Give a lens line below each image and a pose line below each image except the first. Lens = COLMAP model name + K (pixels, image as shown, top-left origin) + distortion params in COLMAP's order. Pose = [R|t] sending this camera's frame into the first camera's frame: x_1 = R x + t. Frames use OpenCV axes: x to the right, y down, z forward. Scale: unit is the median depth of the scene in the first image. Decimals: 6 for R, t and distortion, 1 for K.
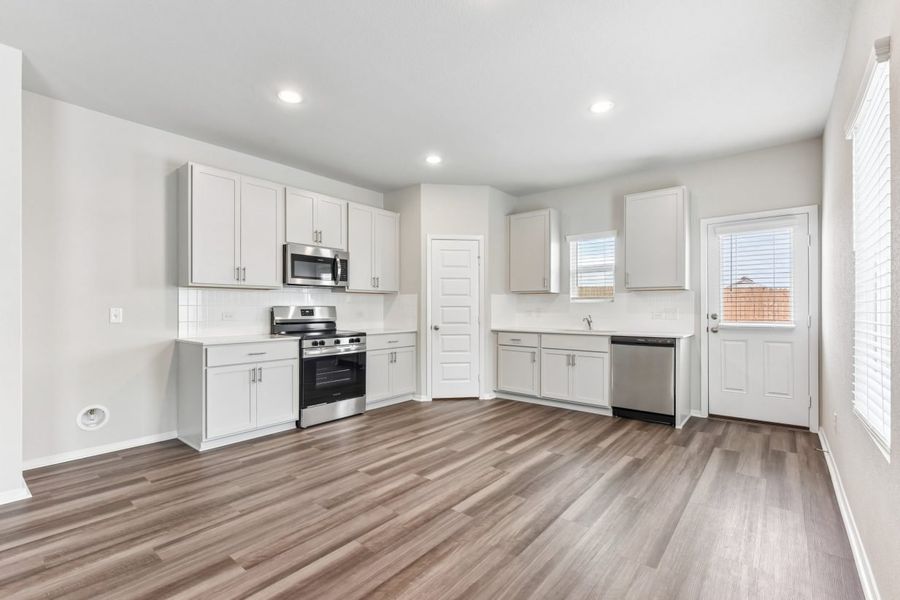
lens RADIAL K [[400.6, 0, 458.7], [0, 400.6, 309.2], [0, 0, 1]] dist [0.001976, -0.000036]
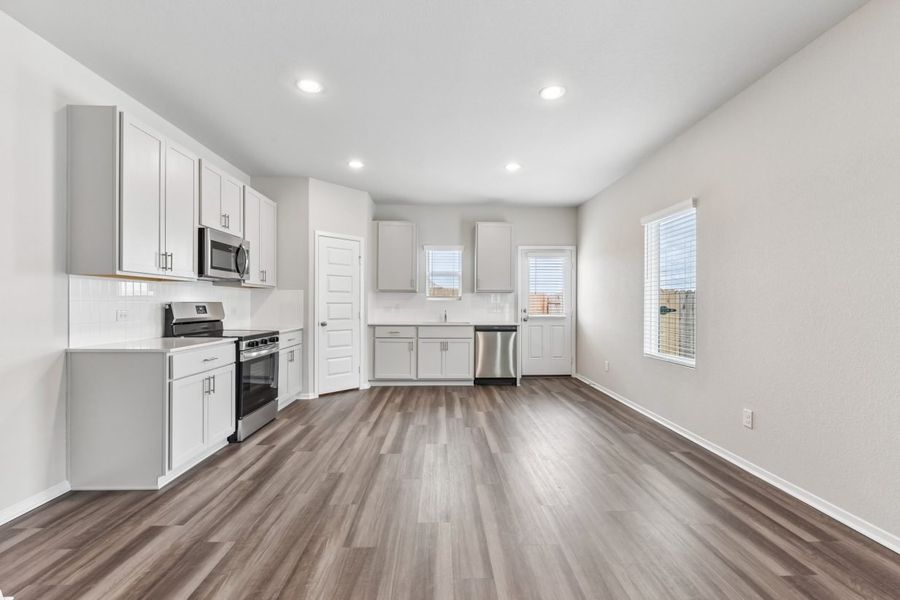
lens RADIAL K [[397.1, 0, 452.7], [0, 397.1, 305.9], [0, 0, 1]] dist [0.000814, -0.000183]
pose [[0.758714, 0.000527, 0.651424, -0.566676], [-0.002332, 0.999995, 0.001907, -0.002657], [-0.651420, -0.002967, 0.758711, 0.036681]]
